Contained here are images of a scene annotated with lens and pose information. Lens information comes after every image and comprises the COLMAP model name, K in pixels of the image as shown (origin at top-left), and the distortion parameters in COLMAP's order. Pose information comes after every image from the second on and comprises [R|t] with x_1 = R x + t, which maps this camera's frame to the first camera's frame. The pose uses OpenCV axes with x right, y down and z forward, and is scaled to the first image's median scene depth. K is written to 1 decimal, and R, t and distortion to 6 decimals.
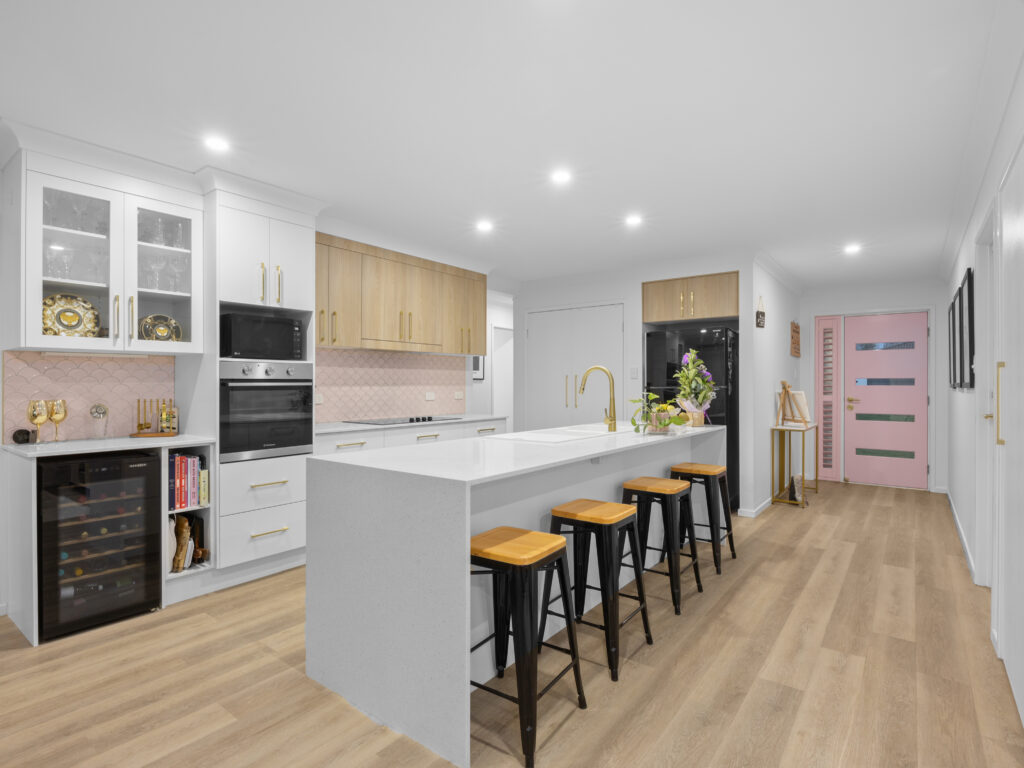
lens RADIAL K [[527.6, 0, 511.6], [0, 527.6, 381.9], [0, 0, 1]] dist [-0.019508, 0.003131]
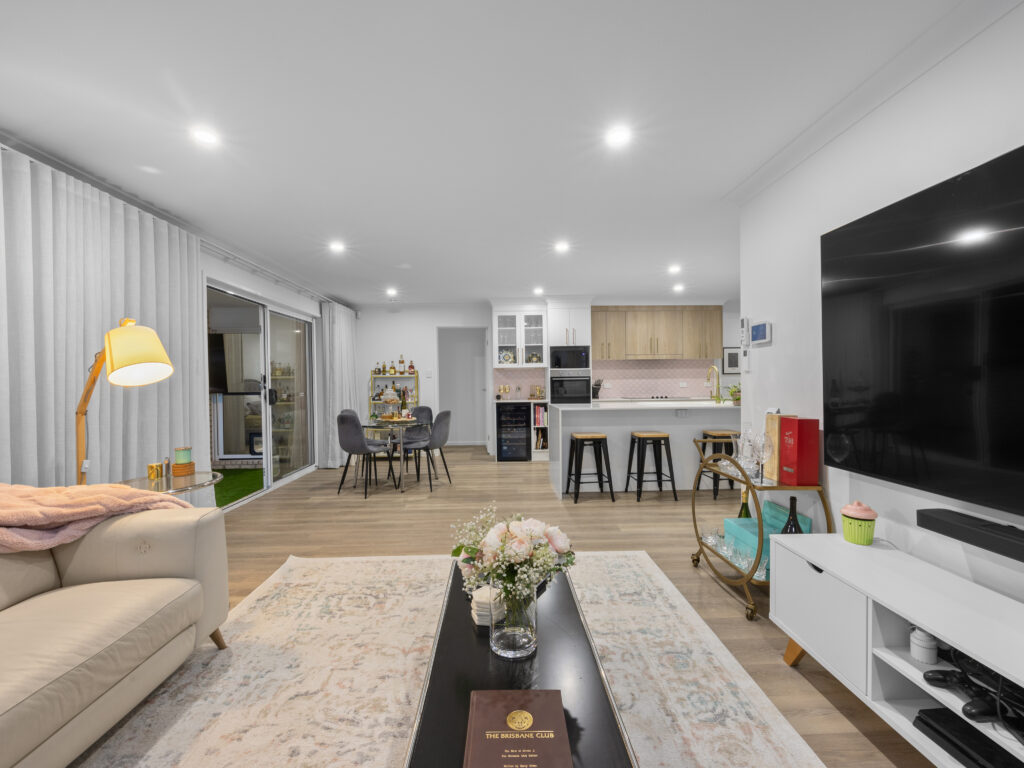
lens RADIAL K [[445.7, 0, 501.8], [0, 445.7, 384.1], [0, 0, 1]] dist [-0.001581, 0.000110]
pose [[0.620805, 0.000039, -0.783965, 0.989965], [0.014682, 0.999824, 0.011676, -0.000016], [0.783828, -0.018759, 0.620695, -0.525460]]
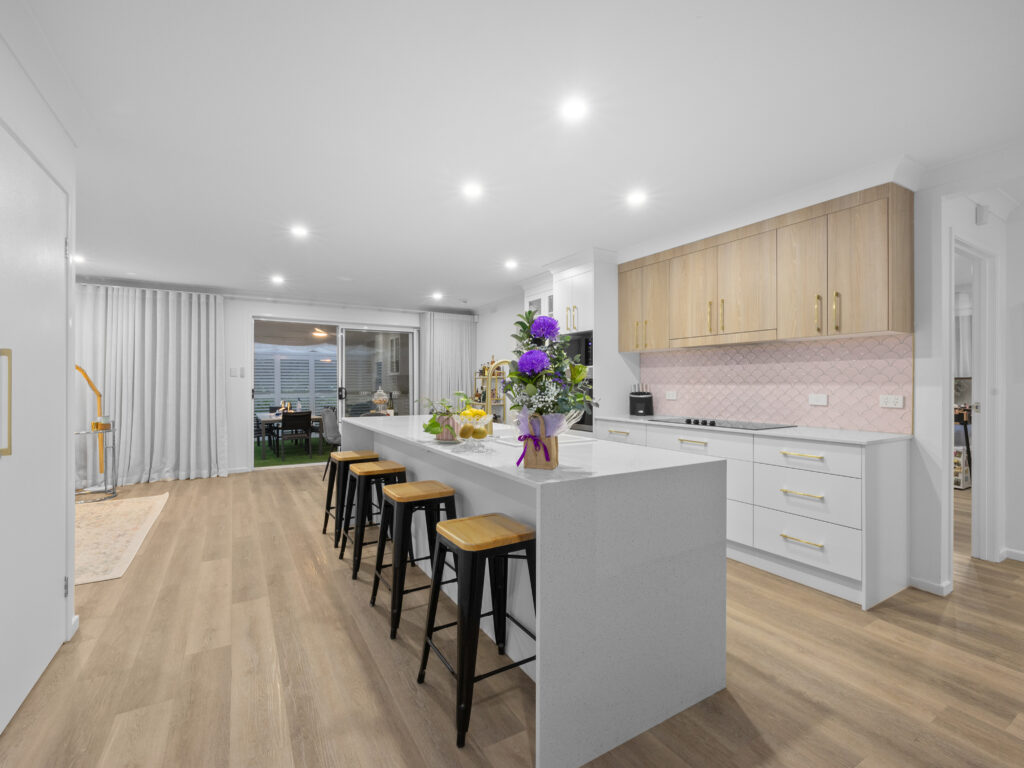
lens RADIAL K [[445.7, 0, 504.2], [0, 445.7, 382.9], [0, 0, 1]] dist [-0.001581, 0.000110]
pose [[-0.365297, 0.001307, -0.930890, 0.924904], [0.003186, 0.999995, 0.000154, 0.005894], [0.930886, -0.002910, -0.365299, 1.394130]]
